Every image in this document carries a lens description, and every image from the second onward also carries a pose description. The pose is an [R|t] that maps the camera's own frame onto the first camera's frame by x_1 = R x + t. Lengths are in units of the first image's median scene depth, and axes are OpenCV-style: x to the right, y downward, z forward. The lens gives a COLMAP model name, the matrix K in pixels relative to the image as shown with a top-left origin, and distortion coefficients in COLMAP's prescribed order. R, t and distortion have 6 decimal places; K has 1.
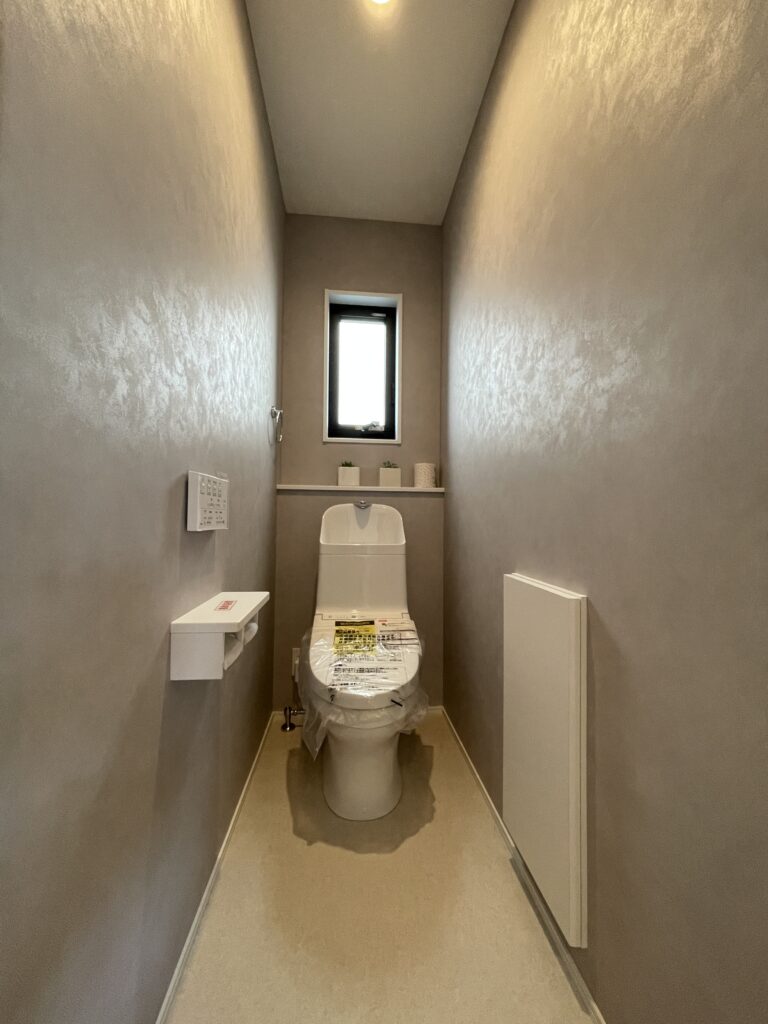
lens RADIAL K [[417.9, 0, 384.5], [0, 417.9, 510.3], [0, 0, 1]] dist [-0.001293, 0.000008]
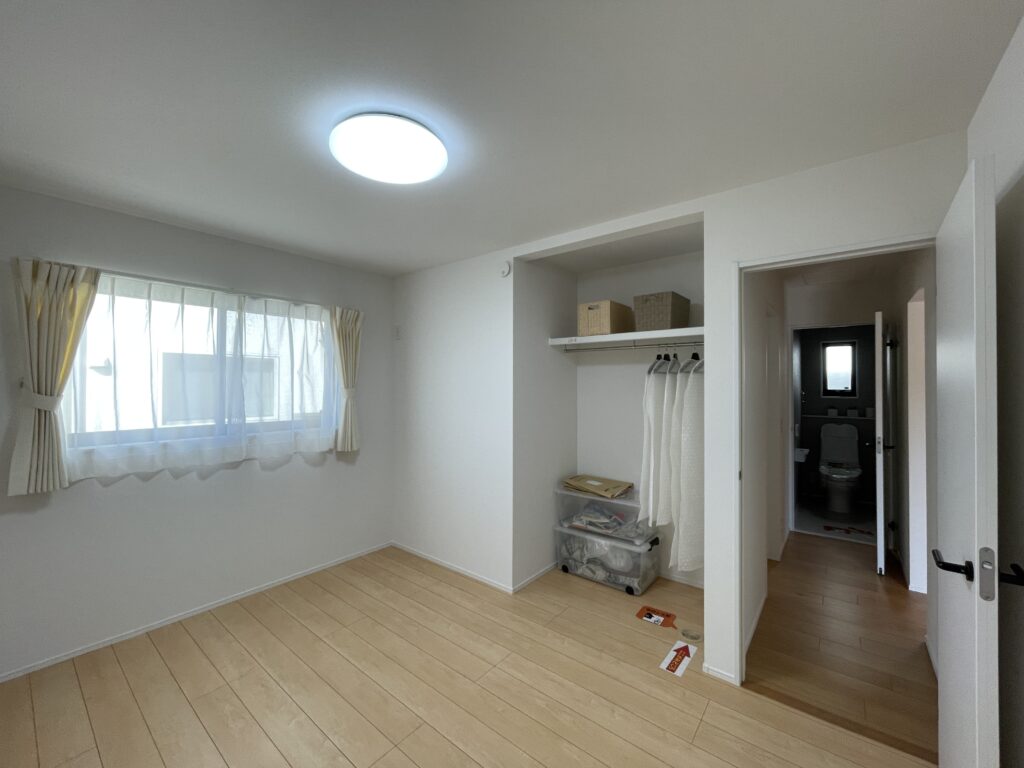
lens RADIAL K [[417.9, 0, 507.8], [0, 417.9, 383.4], [0, 0, 1]] dist [-0.001293, 0.000008]
pose [[0.719286, -0.016941, -0.694508, 0.280505], [0.012360, 0.999856, -0.011588, -0.263492], [0.694604, -0.000249, 0.719392, -2.399659]]
